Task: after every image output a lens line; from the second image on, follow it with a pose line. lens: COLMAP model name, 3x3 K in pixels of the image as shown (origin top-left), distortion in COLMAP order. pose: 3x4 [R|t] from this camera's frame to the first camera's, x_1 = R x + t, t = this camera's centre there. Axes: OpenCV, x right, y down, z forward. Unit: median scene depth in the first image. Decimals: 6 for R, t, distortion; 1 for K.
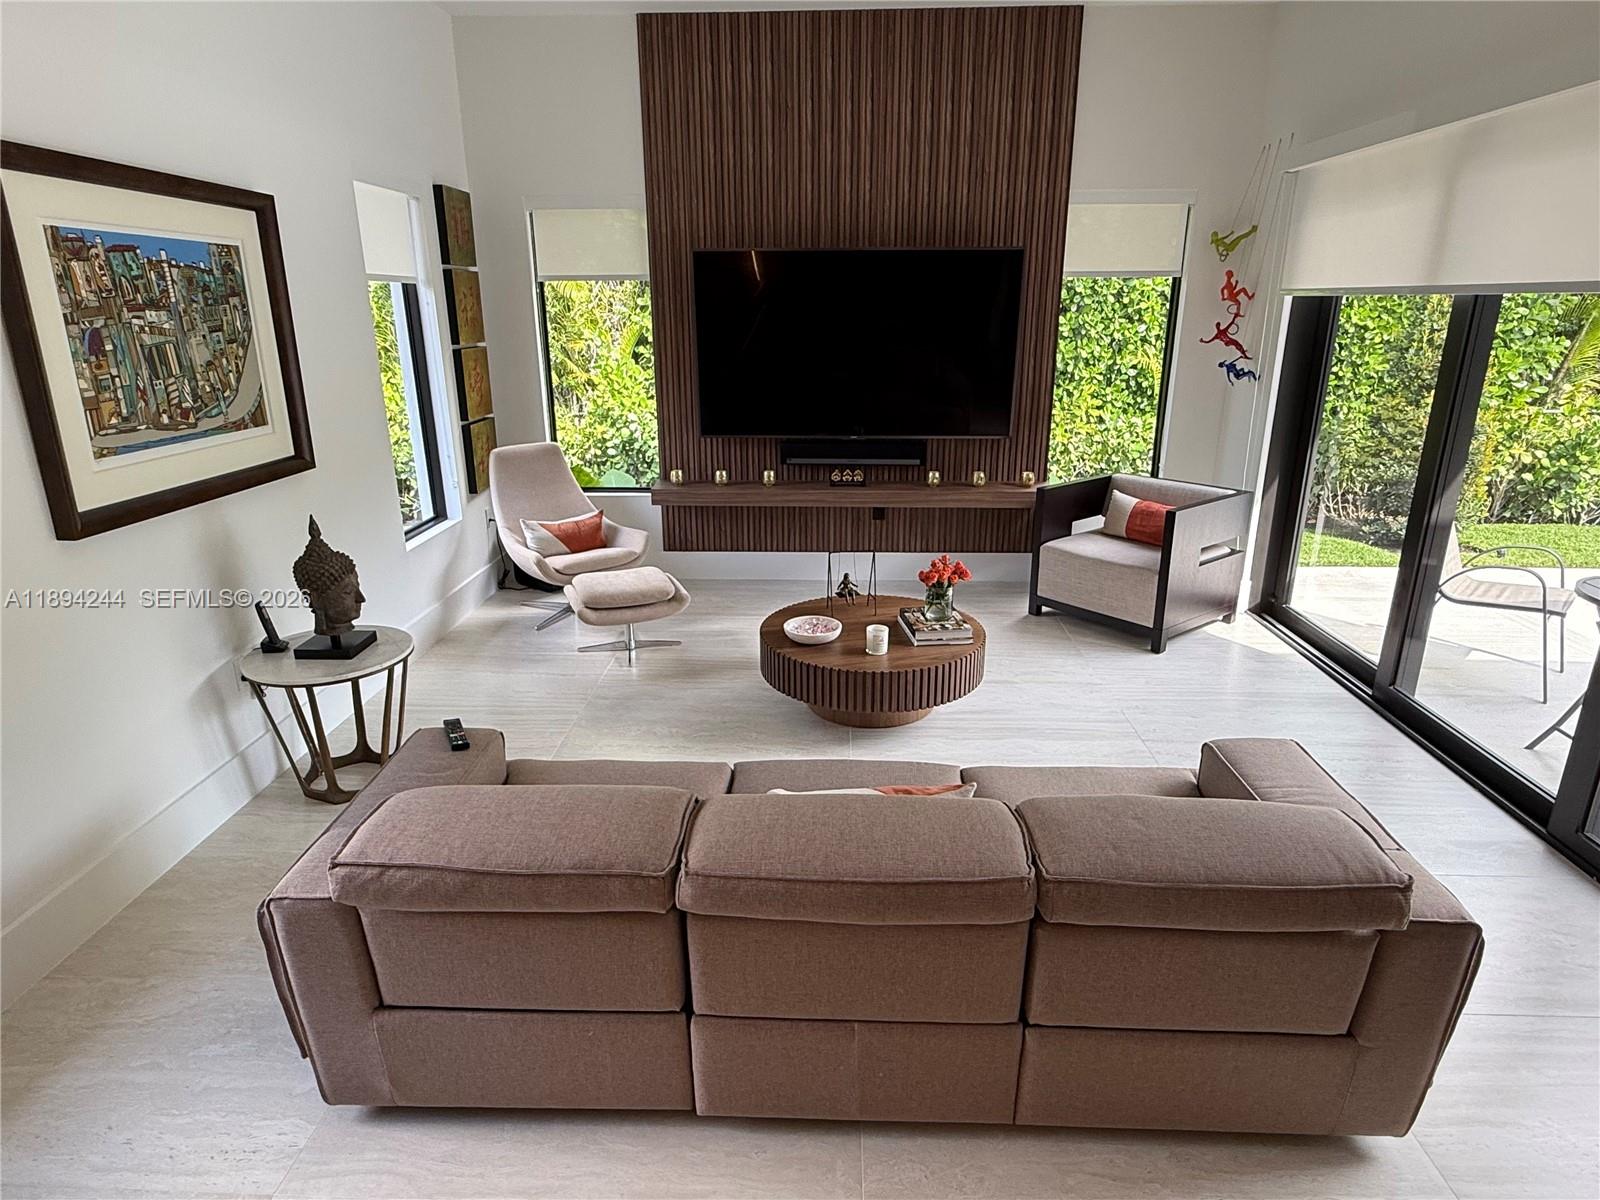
lens RADIAL K [[895.5, 0, 805.9], [0, 895.5, 591.7], [0, 0, 1]] dist [-0.001125, -0.000910]
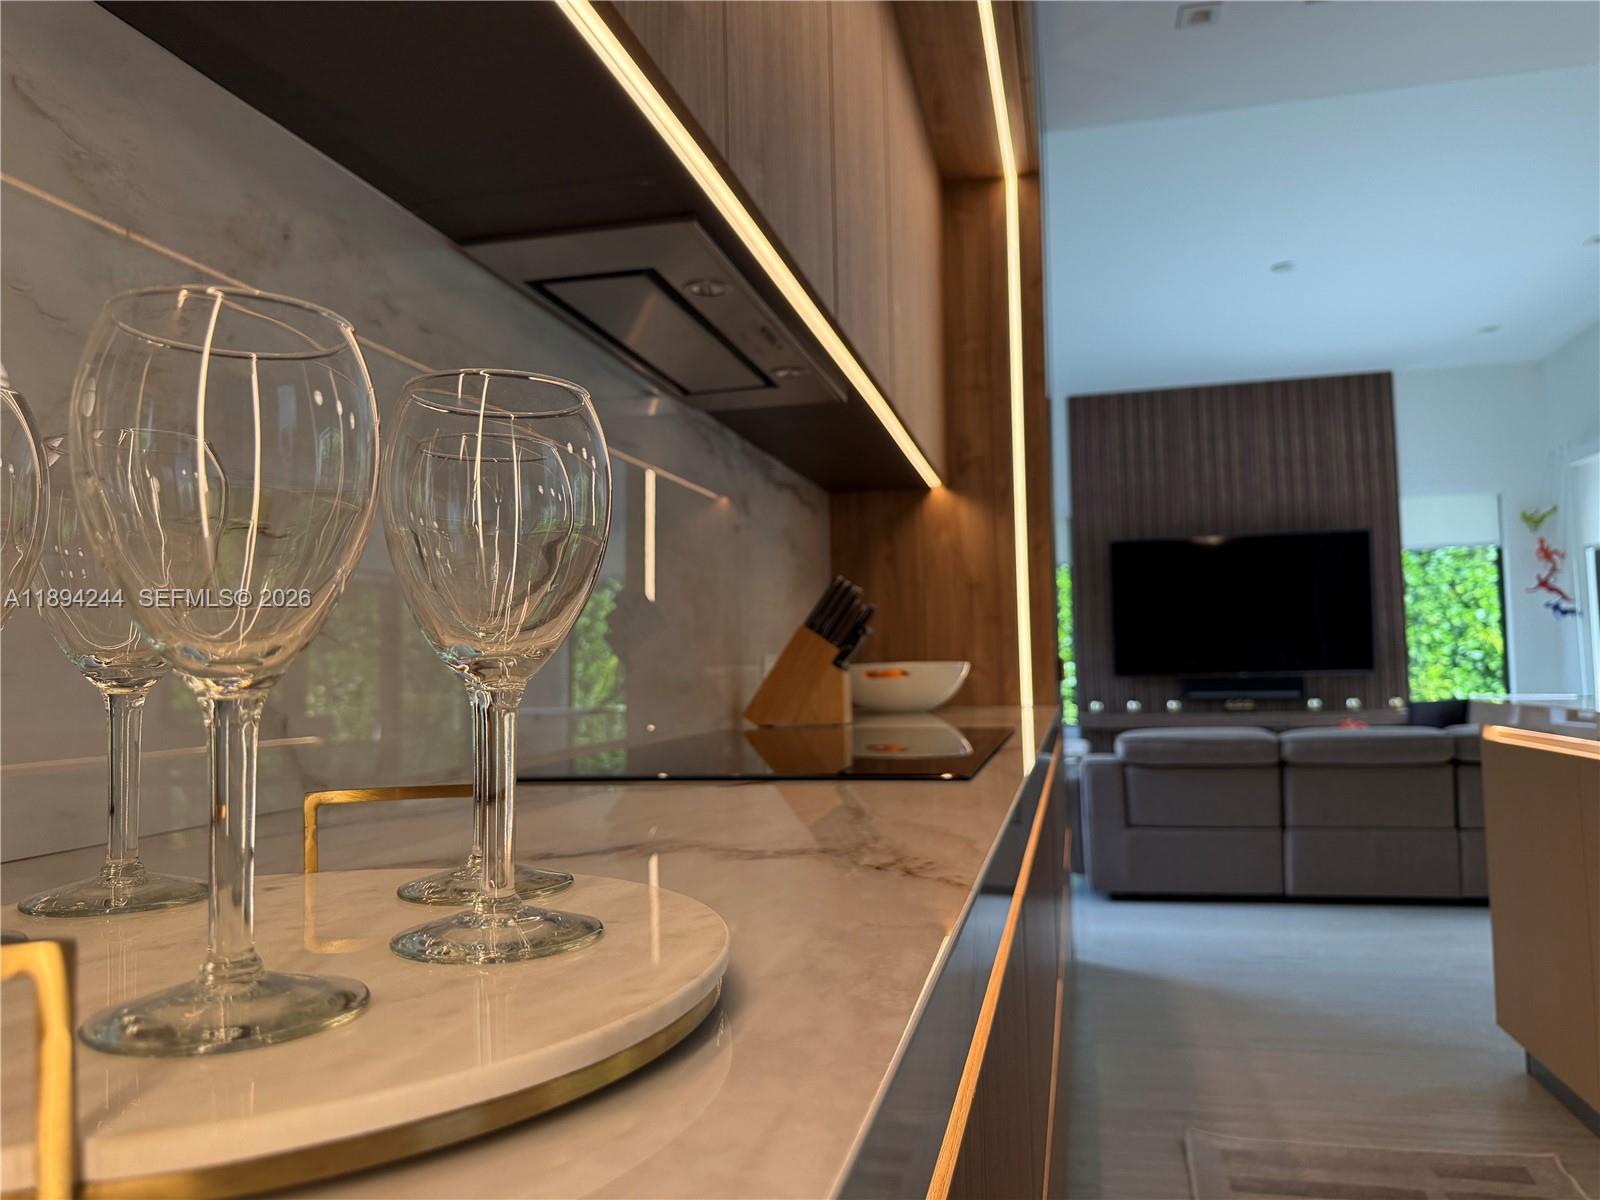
lens RADIAL K [[1148.2, 0, 801.1], [0, 1148.2, 598.3], [0, 0, 1]] dist [0.001239, -0.020605]
pose [[0.980746, -0.030424, -0.192902, -0.250850], [-0.041963, 0.931884, -0.360322, 0.351269], [0.190725, 0.361479, 0.912665, -0.661067]]
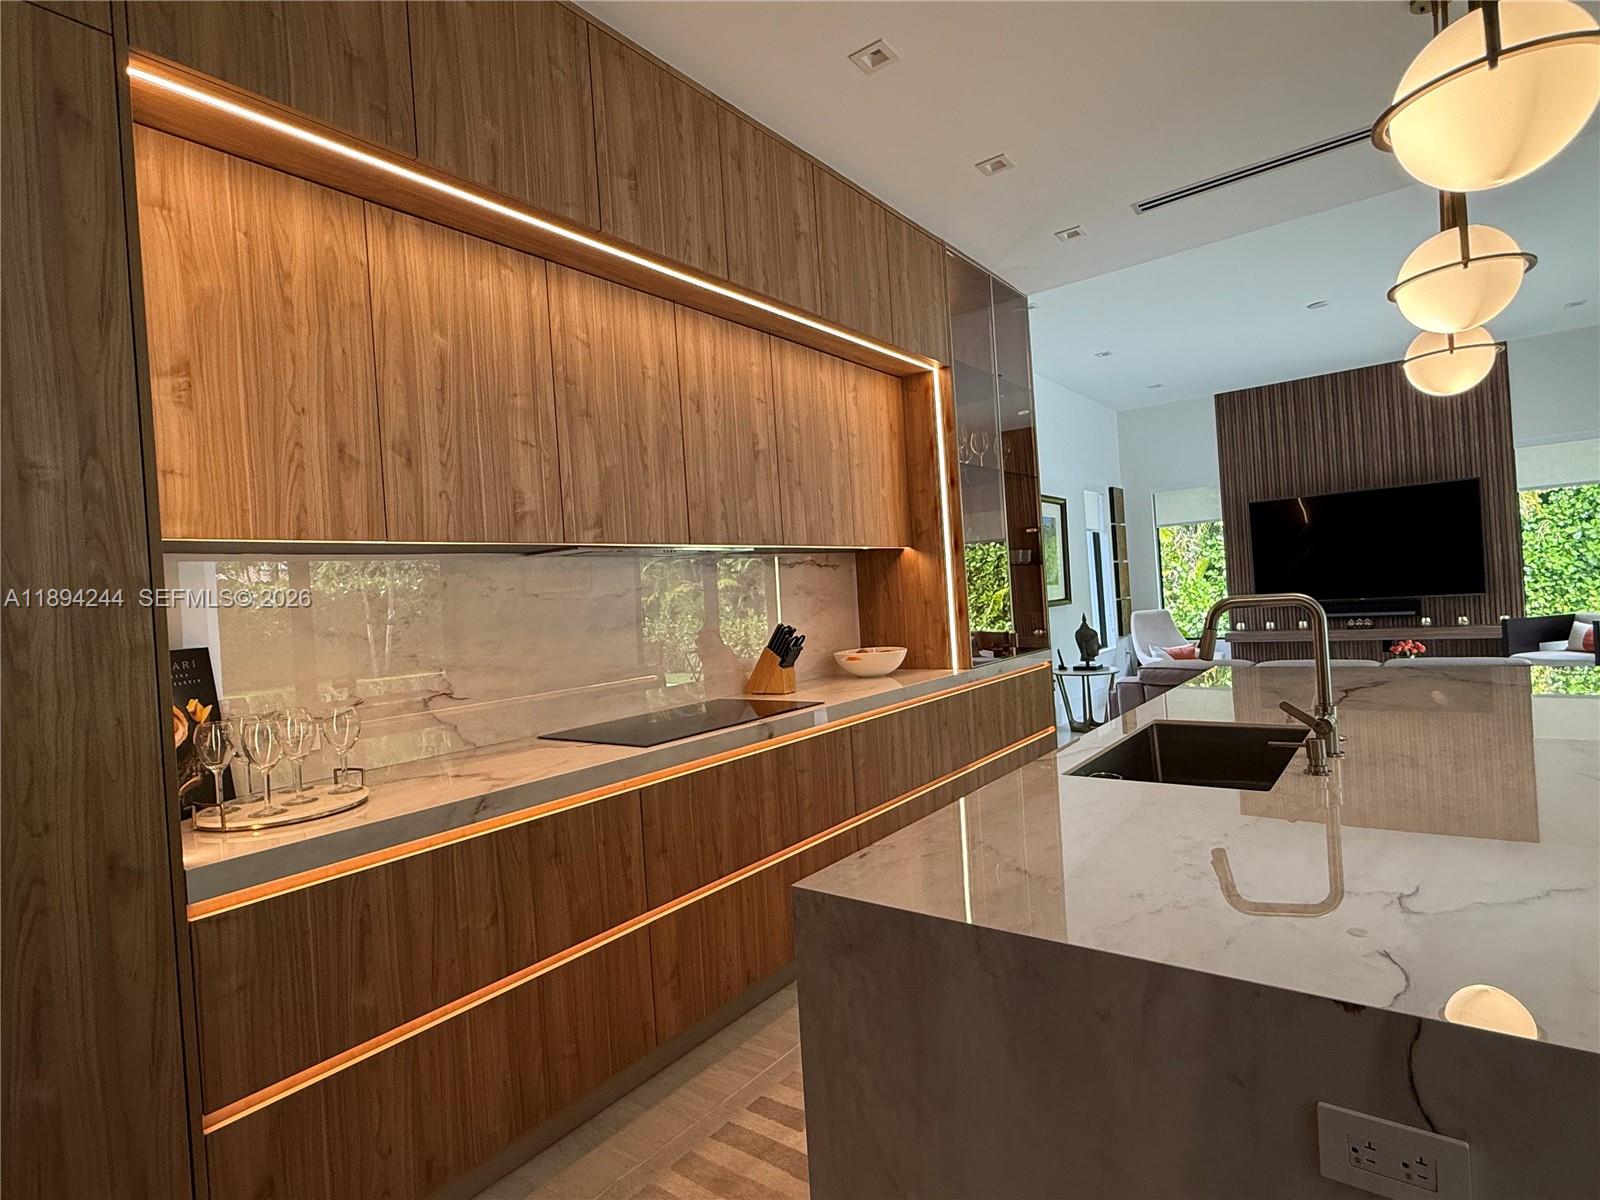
lens RADIAL K [[826.5, 0, 806.6], [0, 826.5, 591.2], [0, 0, 1]] dist [0.009049, -0.000772]
pose [[0.818454, -0.053865, -0.572041, 0.093585], [-0.114373, 0.960398, -0.254074, 0.326587], [0.563073, 0.273374, 0.779882, -0.782492]]
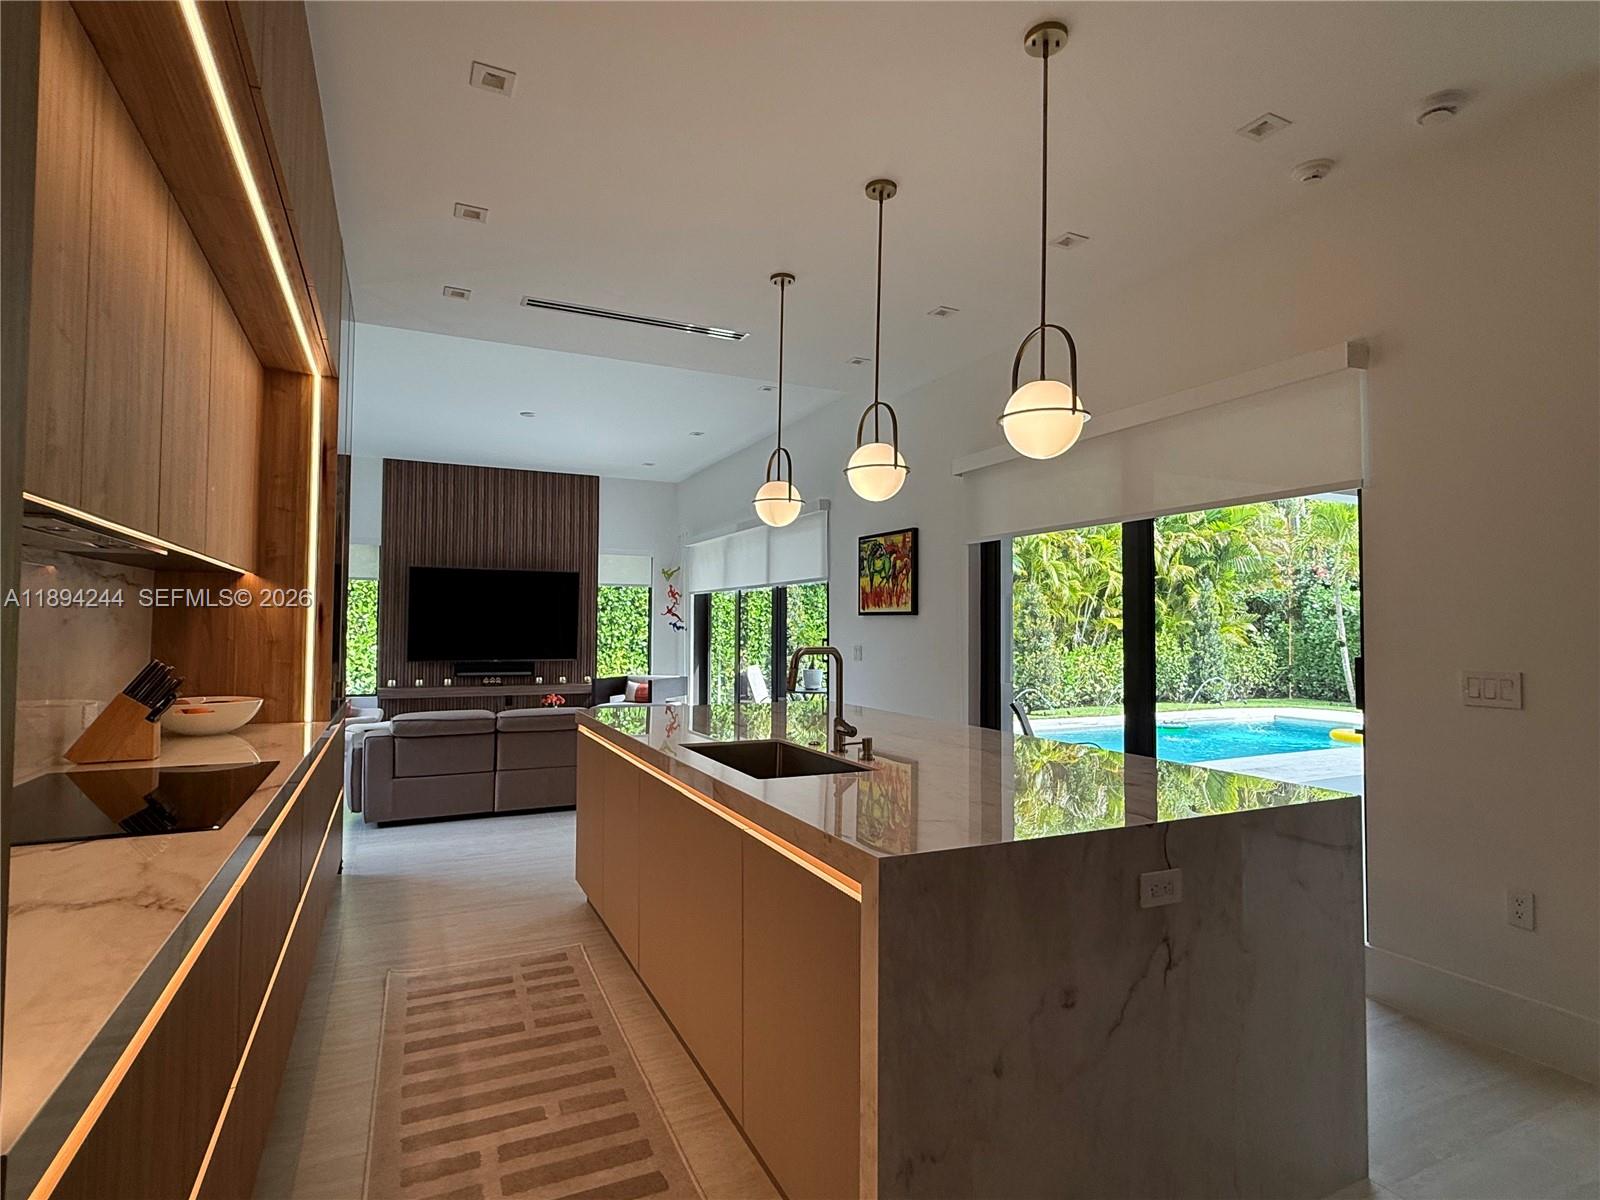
lens RADIAL K [[826.5, 0, 787.6], [0, 826.5, 601.6], [0, 0, 1]] dist [0.009049, -0.000772]
pose [[0.888527, 0.023210, 0.458237, -0.215998], [0.132334, 0.943314, -0.304377, 0.346895], [-0.439326, 0.331088, 0.835089, -0.839541]]
